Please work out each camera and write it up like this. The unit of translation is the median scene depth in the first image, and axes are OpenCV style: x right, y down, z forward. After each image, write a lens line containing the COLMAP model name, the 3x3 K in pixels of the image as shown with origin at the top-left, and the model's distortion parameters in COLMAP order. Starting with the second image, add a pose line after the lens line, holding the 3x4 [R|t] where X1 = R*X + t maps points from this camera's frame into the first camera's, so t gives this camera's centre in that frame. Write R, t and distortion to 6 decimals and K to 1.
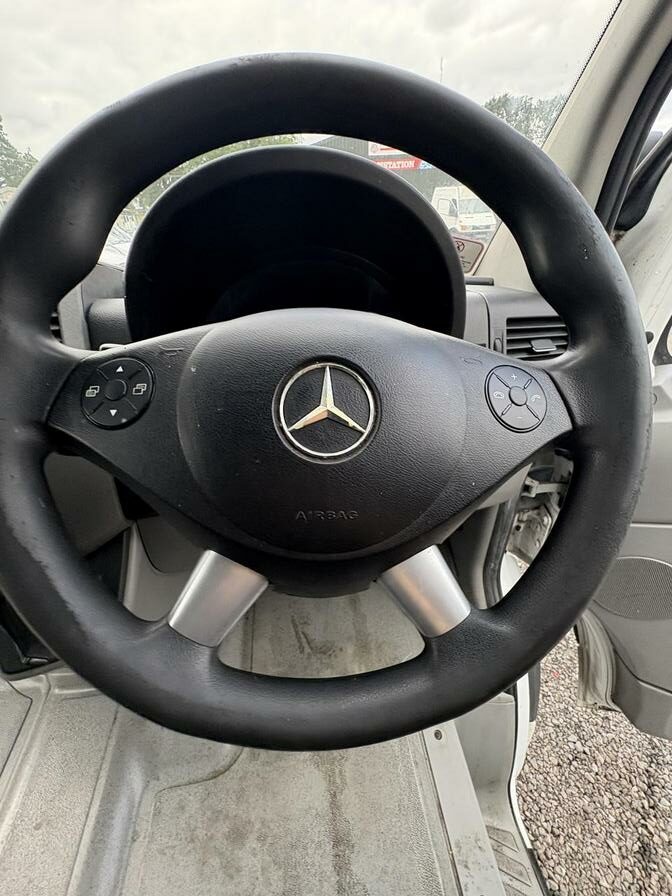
lens RADIAL K [[360.2, 0, 337.6], [0, 360.2, 444.8], [0, 0, 1]] dist [0.002107, 0.000571]
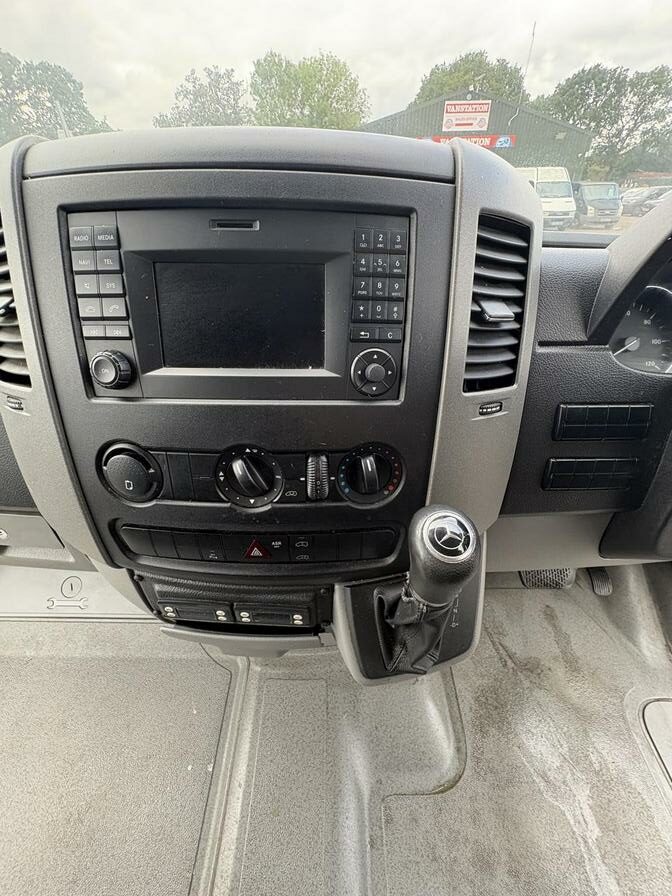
lens RADIAL K [[360.2, 0, 337.6], [0, 360.2, 444.8], [0, 0, 1]] dist [0.002107, 0.000571]
pose [[0.991316, 0.098154, -0.087517, -0.494533], [-0.094503, 0.994510, 0.044930, 0.014840], [0.091446, -0.036270, 0.995149, 0.068788]]
